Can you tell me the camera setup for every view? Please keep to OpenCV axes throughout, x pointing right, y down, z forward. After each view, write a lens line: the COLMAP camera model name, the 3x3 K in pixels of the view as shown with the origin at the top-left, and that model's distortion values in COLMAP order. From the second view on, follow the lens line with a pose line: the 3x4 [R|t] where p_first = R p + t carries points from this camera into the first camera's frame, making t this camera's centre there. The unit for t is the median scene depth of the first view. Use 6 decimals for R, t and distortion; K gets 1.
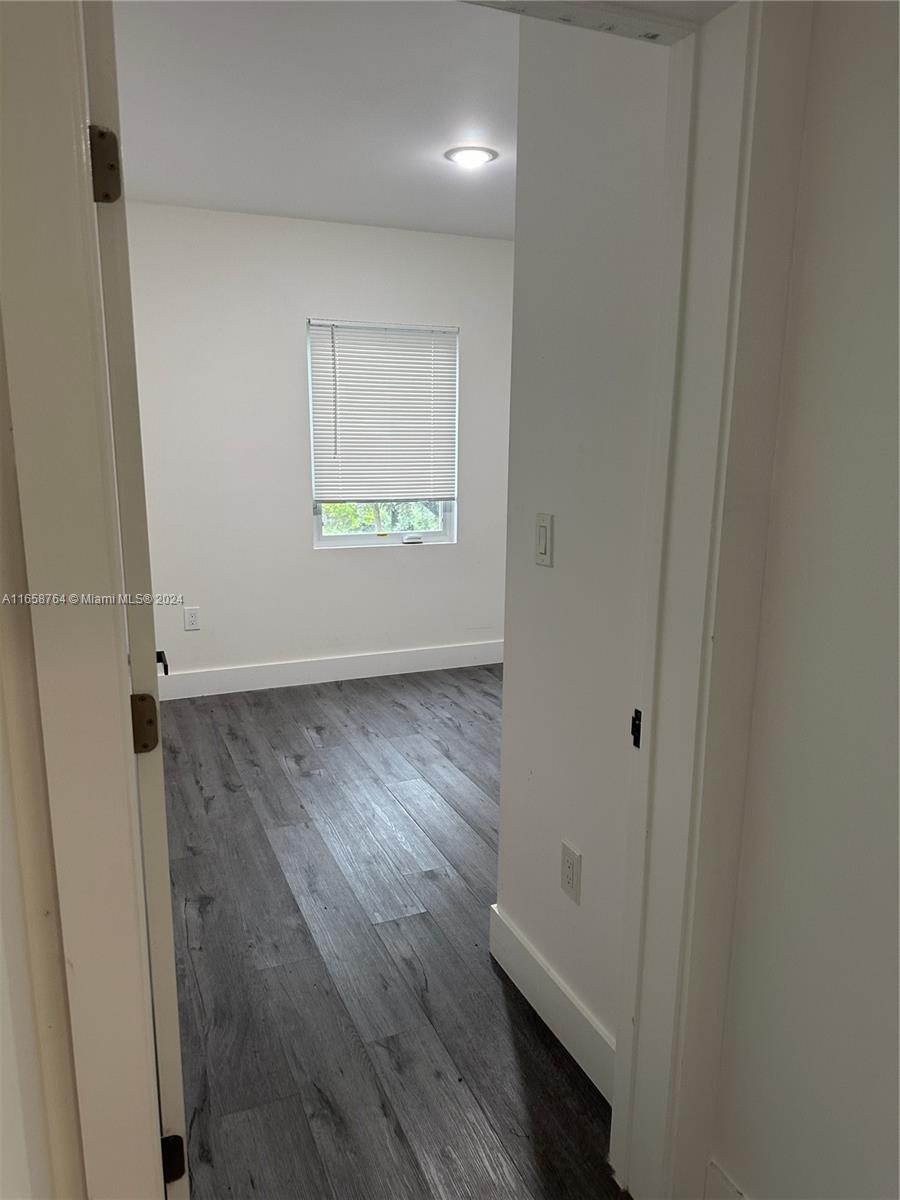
lens RADIAL K [[849.7, 0, 446.6], [0, 849.7, 606.0], [0, 0, 1]] dist [0.088542, -0.119773]
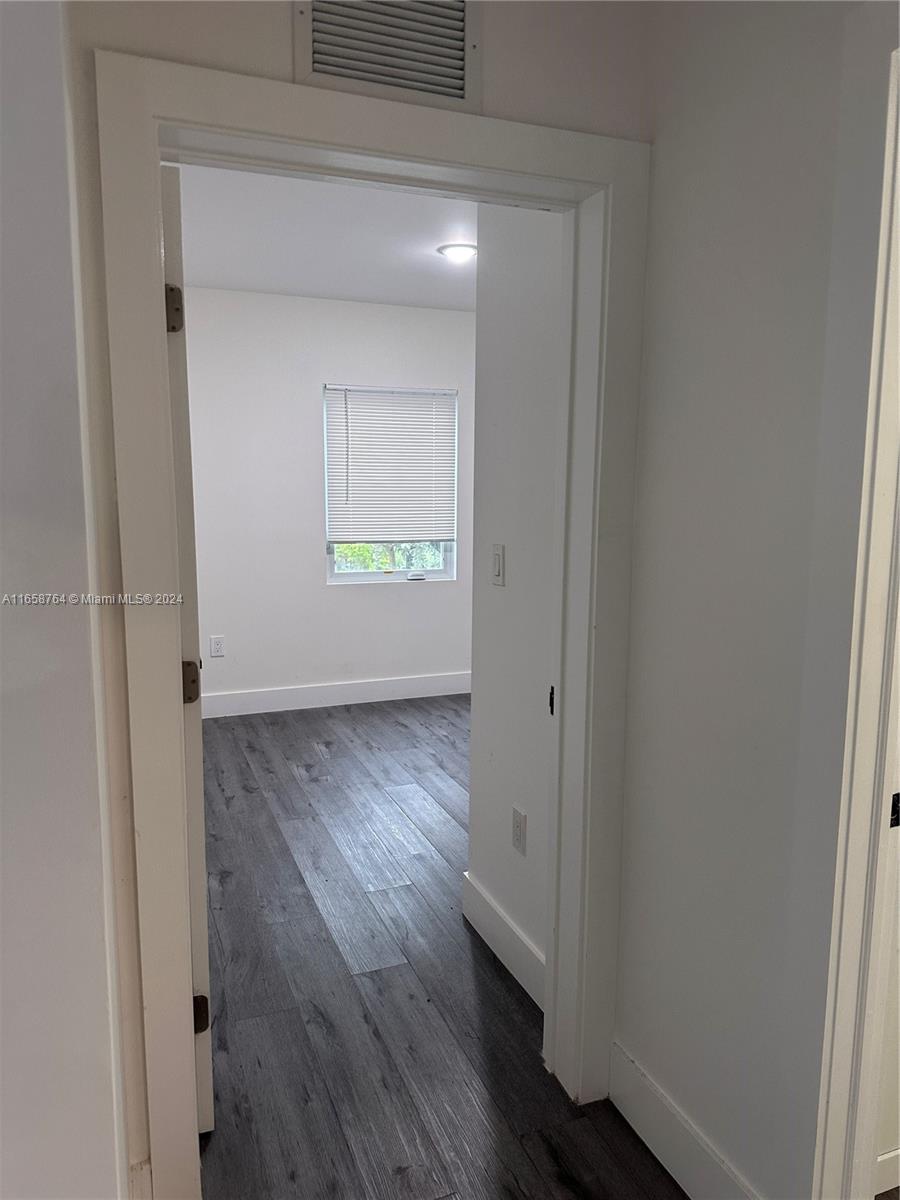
lens RADIAL K [[859.5, 0, 450.0], [0, 859.5, 600.0], [0, 0, 1]] dist [0.083243, -0.134445]
pose [[0.999718, 0.002251, -0.023661, 0.043944], [-0.003765, 0.997933, -0.064151, 0.034112], [0.023468, 0.064222, 0.997660, -0.163950]]
